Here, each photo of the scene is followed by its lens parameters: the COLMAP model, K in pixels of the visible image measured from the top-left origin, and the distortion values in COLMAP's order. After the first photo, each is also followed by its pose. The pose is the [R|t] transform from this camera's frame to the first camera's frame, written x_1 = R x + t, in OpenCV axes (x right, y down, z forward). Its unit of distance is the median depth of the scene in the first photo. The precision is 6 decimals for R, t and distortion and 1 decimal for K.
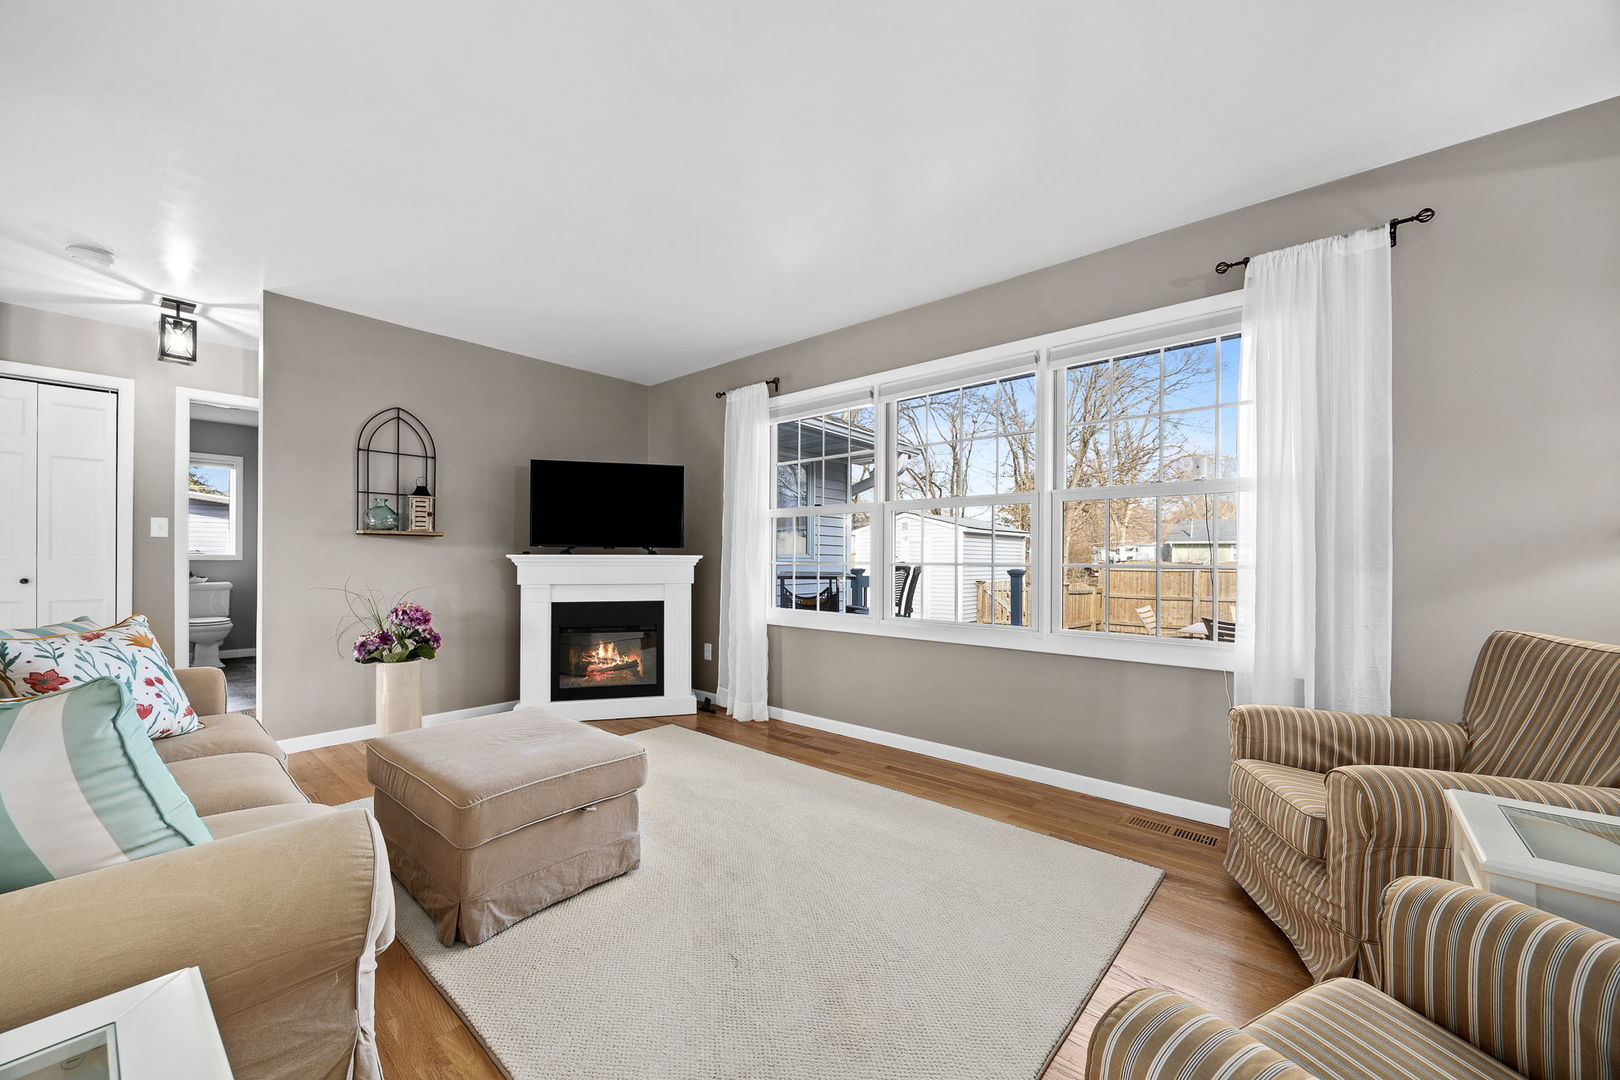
lens RADIAL K [[623.4, 0, 808.7], [0, 623.4, 548.5], [0, 0, 1]] dist [-0.000531, -0.000133]
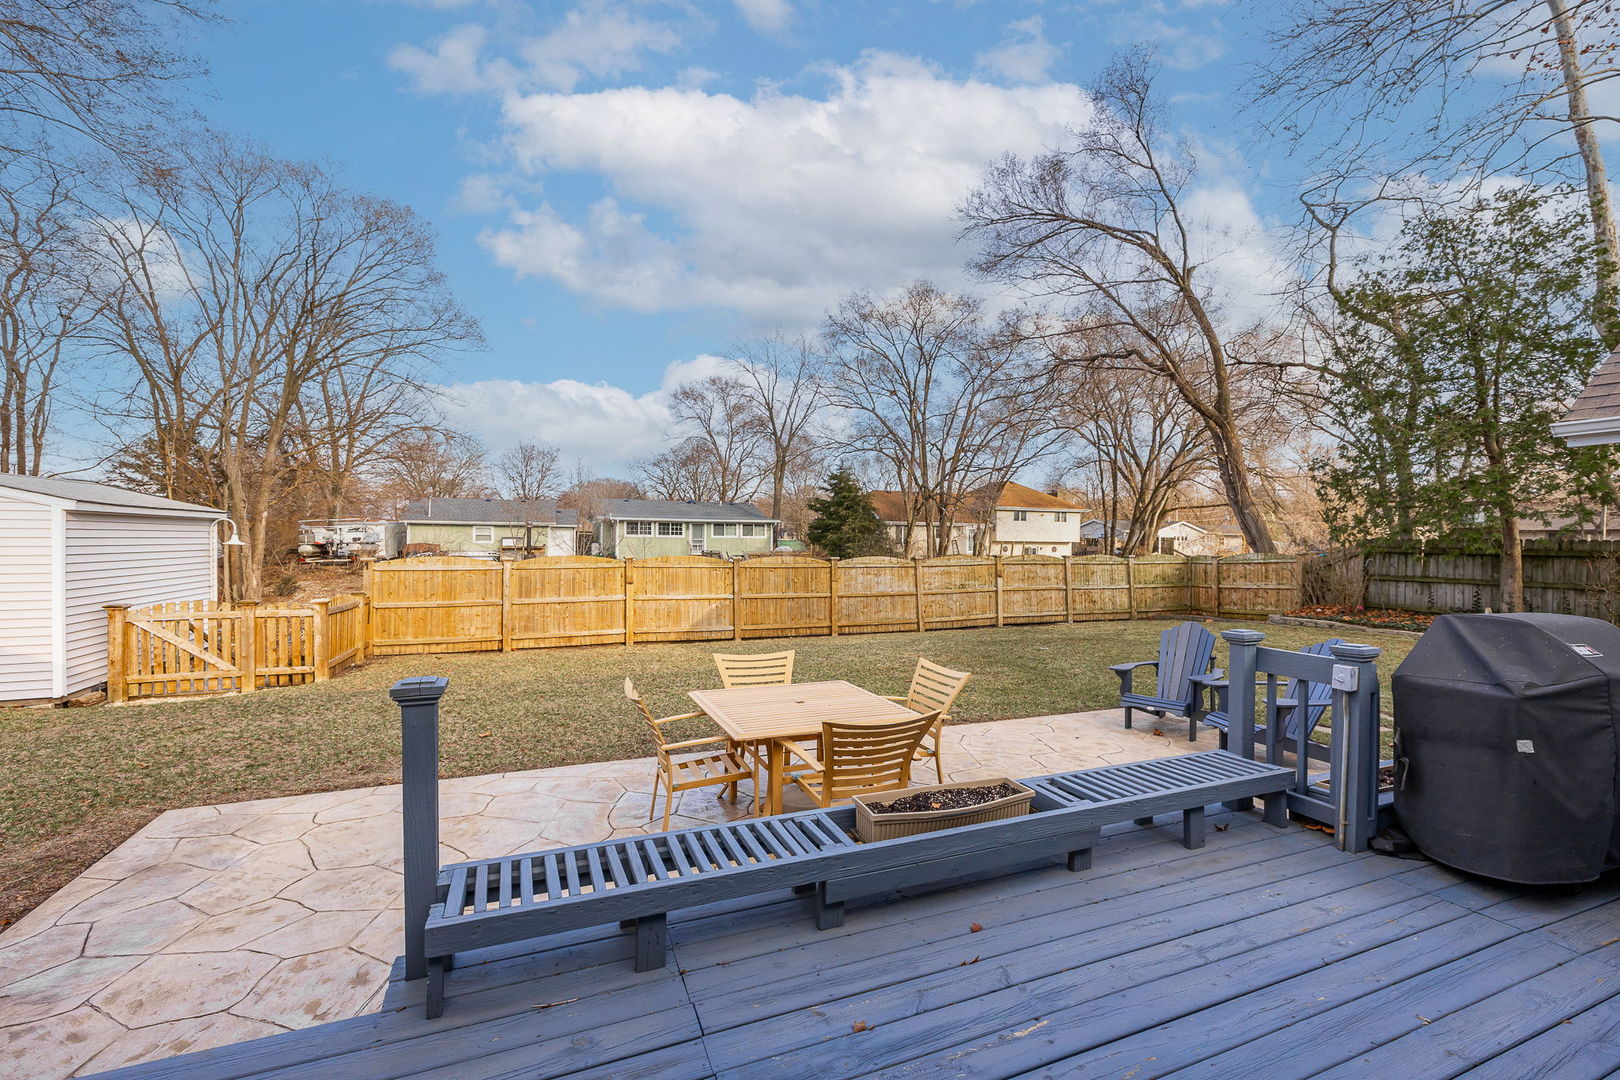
lens RADIAL K [[640.0, 0, 838.9], [0, 640.0, 538.7], [0, 0, 1]] dist [0.000902, 0.000176]
pose [[0.420597, -0.012843, 0.907157, 0.042895], [-0.004668, 0.999856, 0.016320, -0.016274], [-0.907236, -0.011099, 0.420476, 0.232793]]
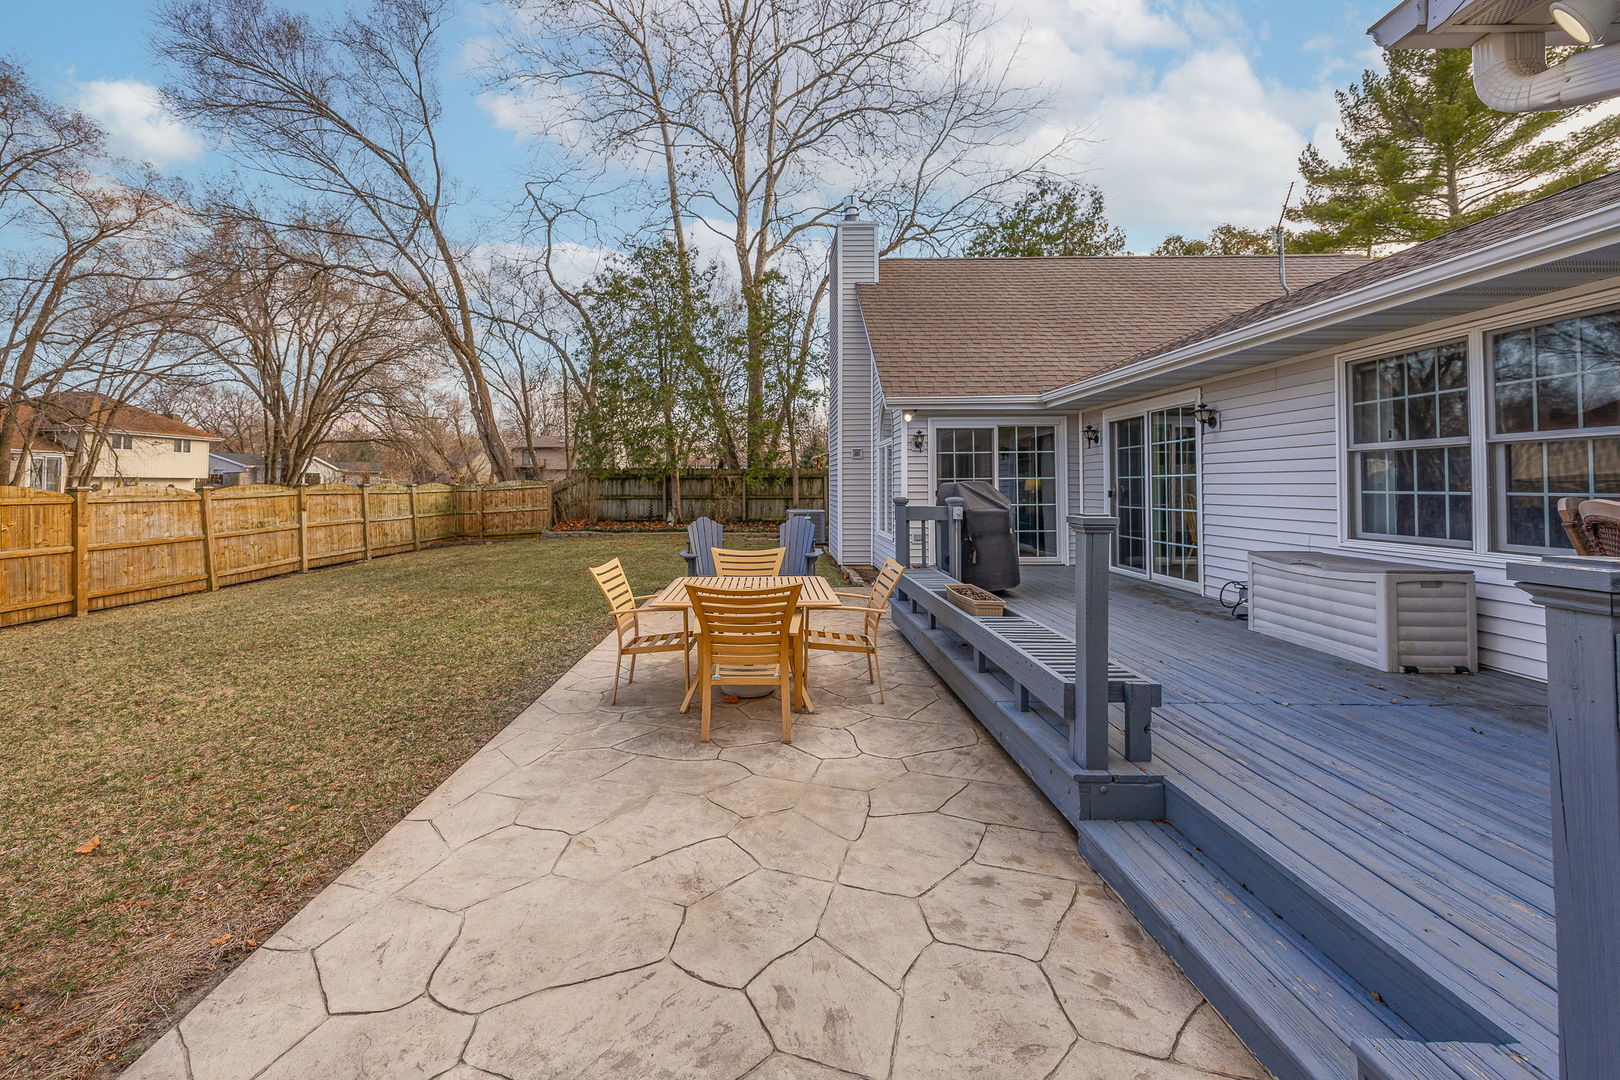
lens RADIAL K [[660.5, 0, 743.5], [0, 660.5, 465.3], [0, 0, 1]] dist [-0.001568, -0.000184]
pose [[-0.645741, 0.003794, 0.763547, 0.059565], [-0.012486, 0.999801, -0.015528, 0.009451], [-0.763454, -0.019561, -0.645565, 0.565709]]
